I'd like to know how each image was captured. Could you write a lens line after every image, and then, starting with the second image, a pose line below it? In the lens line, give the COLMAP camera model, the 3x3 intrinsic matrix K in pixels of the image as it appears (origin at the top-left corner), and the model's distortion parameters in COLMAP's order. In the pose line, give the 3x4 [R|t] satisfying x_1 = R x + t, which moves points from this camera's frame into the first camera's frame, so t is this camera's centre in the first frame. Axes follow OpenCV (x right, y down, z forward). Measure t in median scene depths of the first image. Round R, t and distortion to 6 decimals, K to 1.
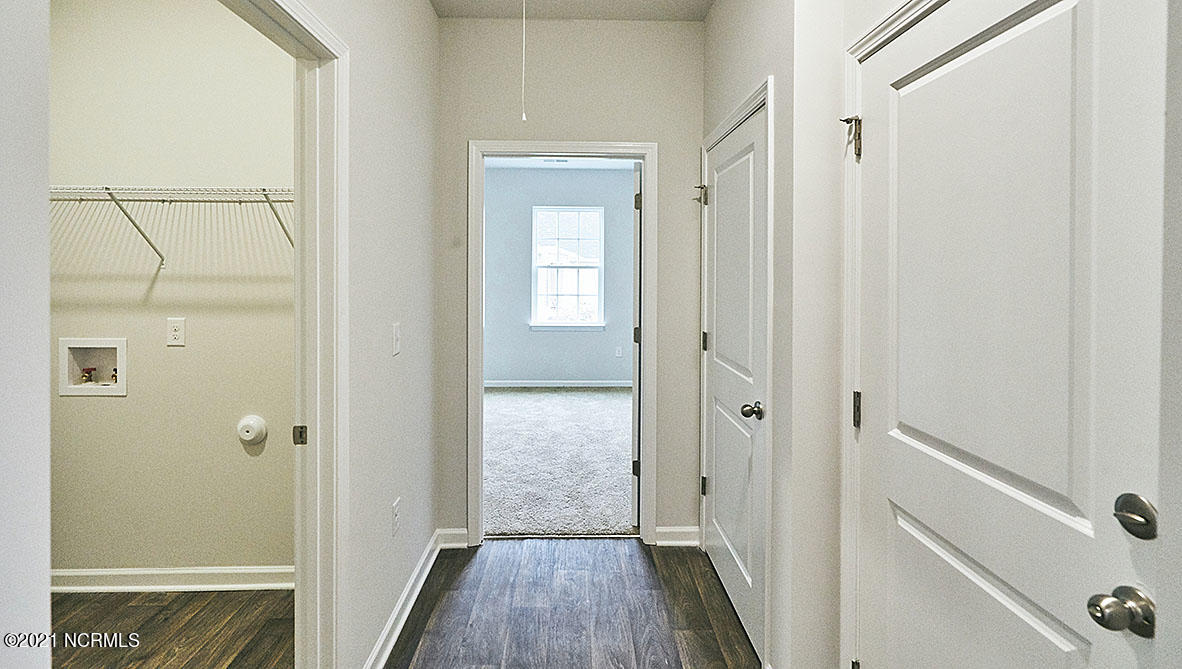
lens RADIAL K [[530.4, 0, 590.5], [0, 530.4, 274.7], [0, 0, 1]] dist [0.003499, 0.000161]
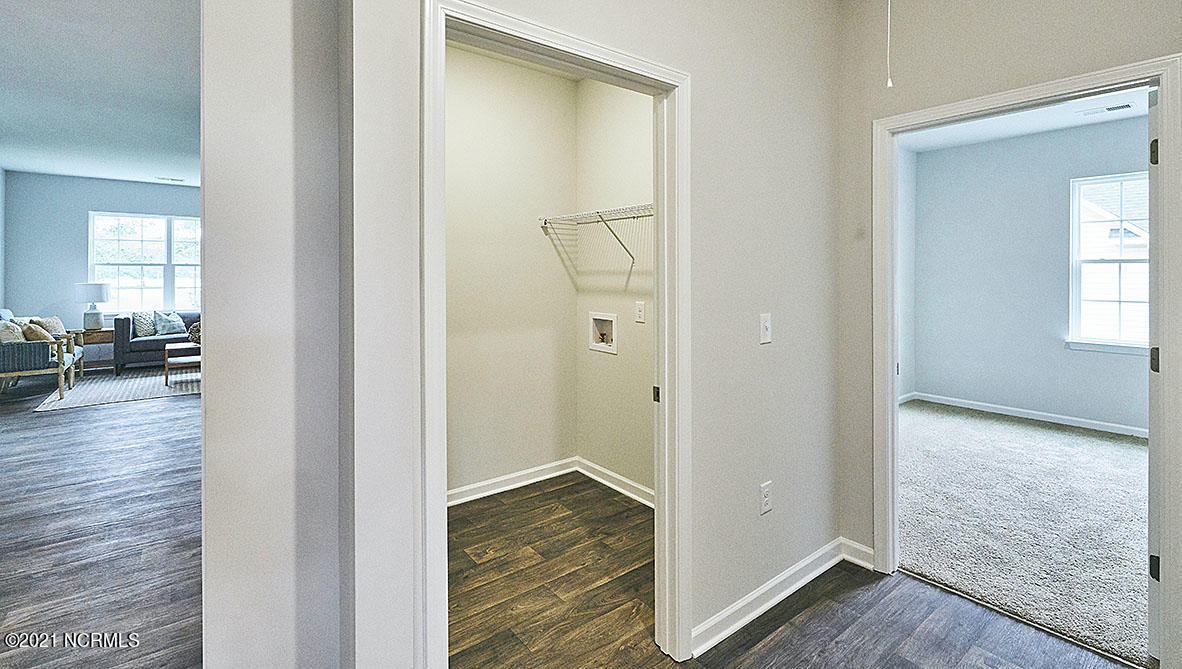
lens RADIAL K [[527.7, 0, 587.6], [0, 527.7, 269.5], [0, 0, 1]] dist [-0.000078, -0.000045]
pose [[0.591711, -0.010944, -0.806076, 0.209949], [0.000674, 0.999914, -0.013081, 0.013454], [0.806150, 0.007197, 0.591668, 0.073947]]
